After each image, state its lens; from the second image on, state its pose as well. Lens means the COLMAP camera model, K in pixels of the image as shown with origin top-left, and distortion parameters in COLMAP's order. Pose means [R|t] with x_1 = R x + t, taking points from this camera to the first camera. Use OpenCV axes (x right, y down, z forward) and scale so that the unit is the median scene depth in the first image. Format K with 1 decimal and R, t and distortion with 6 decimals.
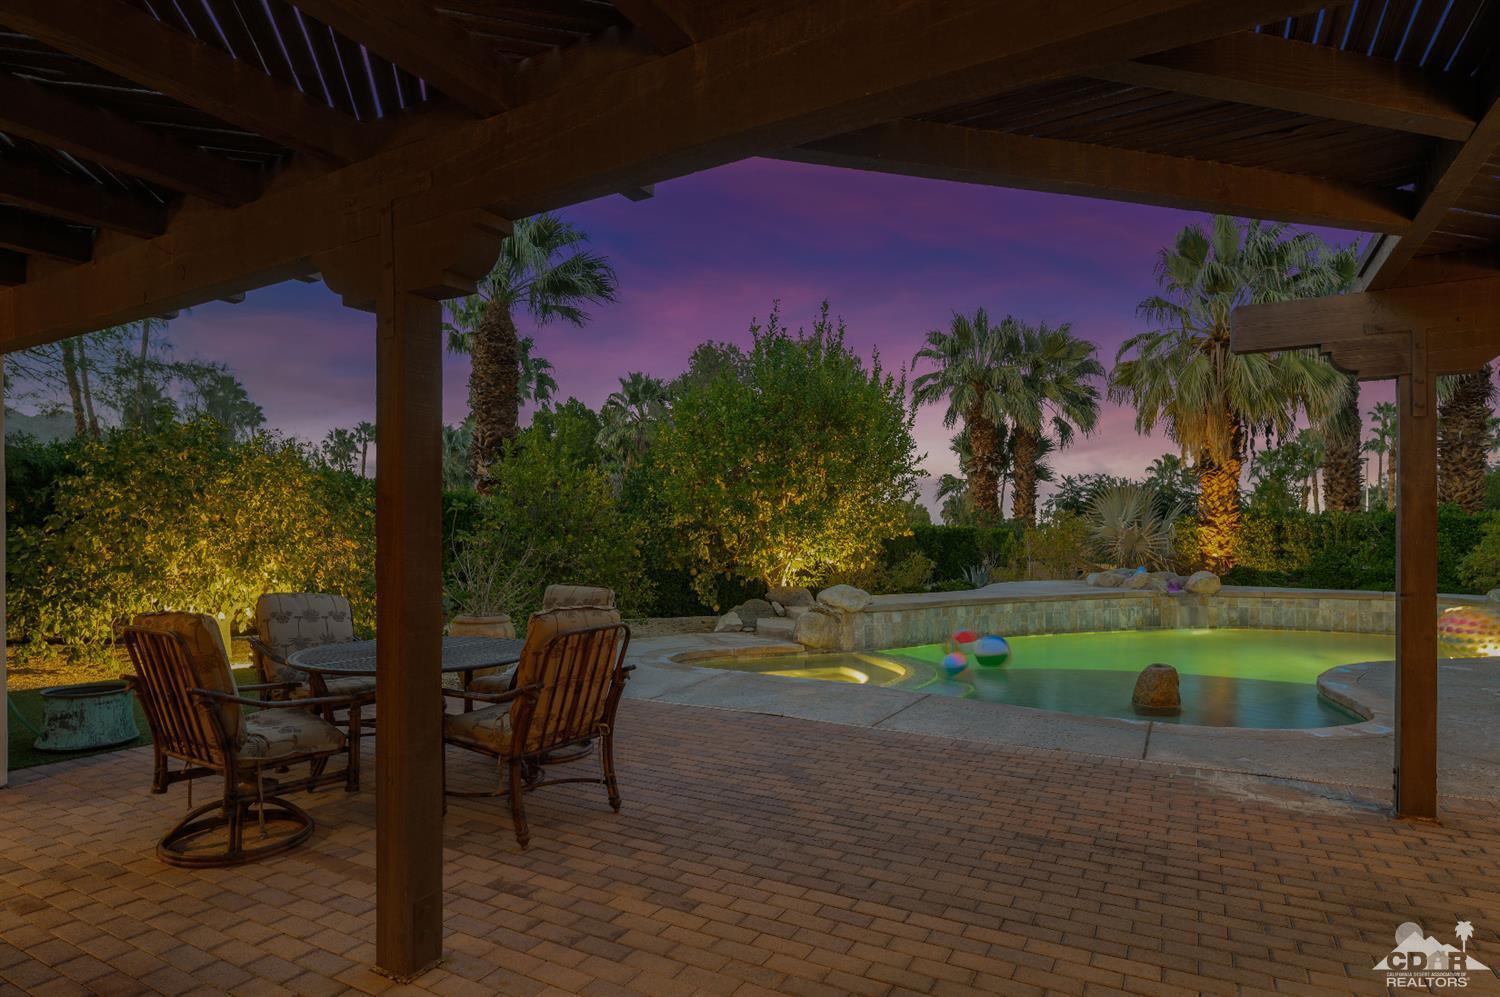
lens RADIAL K [[816.6, 0, 740.3], [0, 816.6, 517.4], [0, 0, 1]] dist [-0.004302, -0.000871]
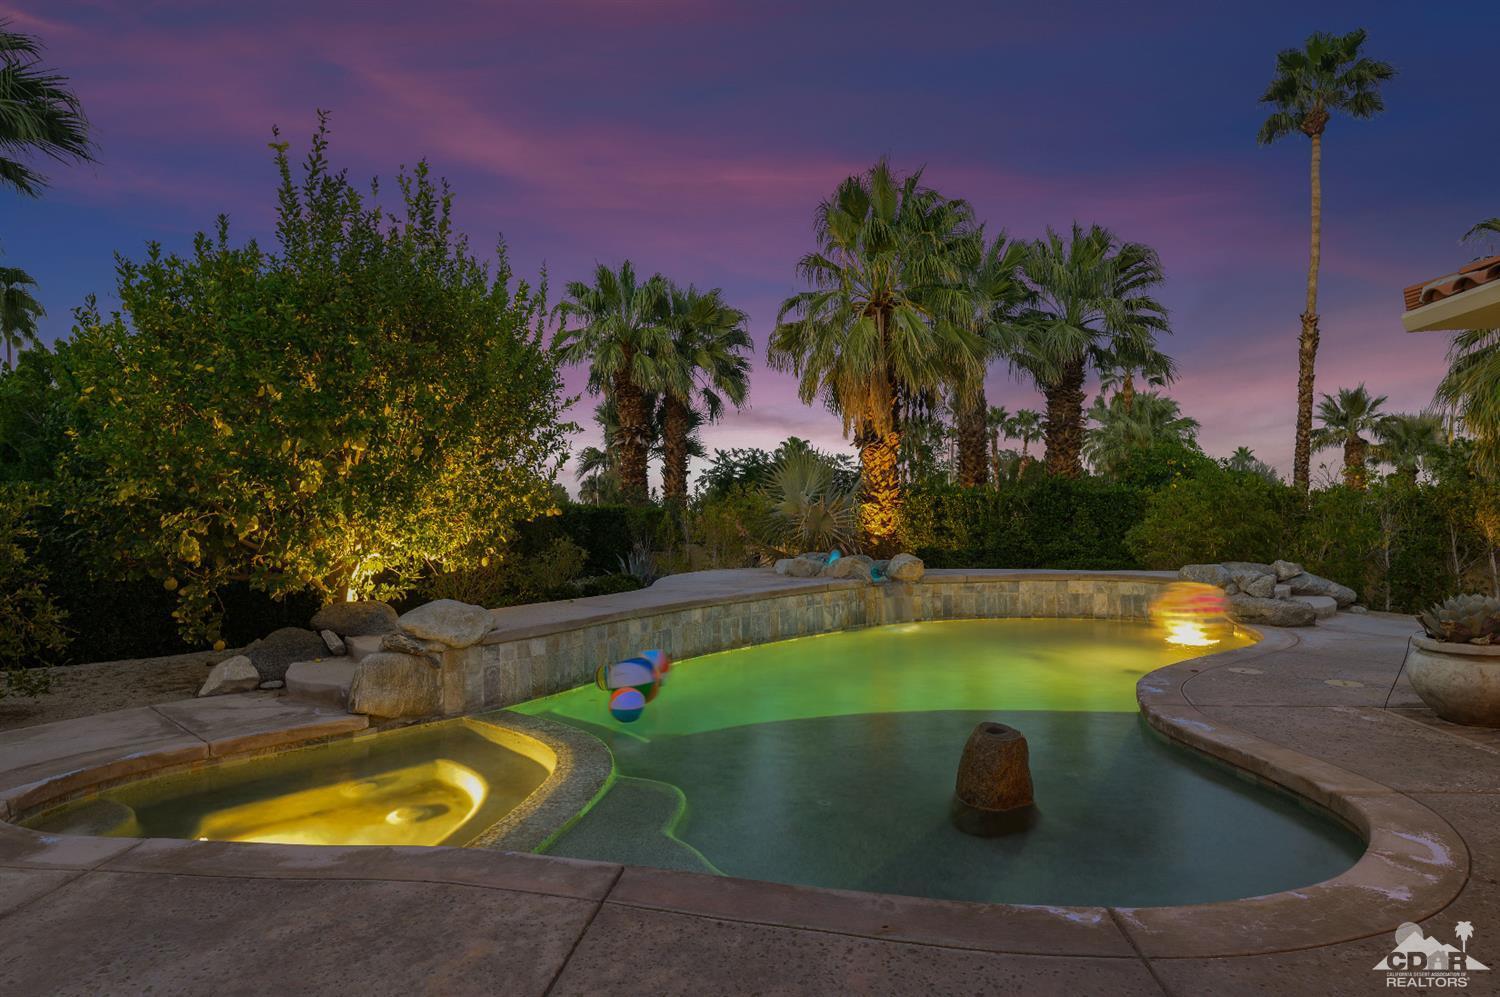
lens RADIAL K [[816.6, 0, 740.3], [0, 816.6, 517.4], [0, 0, 1]] dist [-0.004302, -0.000871]
pose [[0.905531, -0.012236, 0.424103, 0.056995], [0.002886, 0.999739, 0.022681, 0.008869], [-0.424270, -0.019315, 0.905330, 0.310589]]
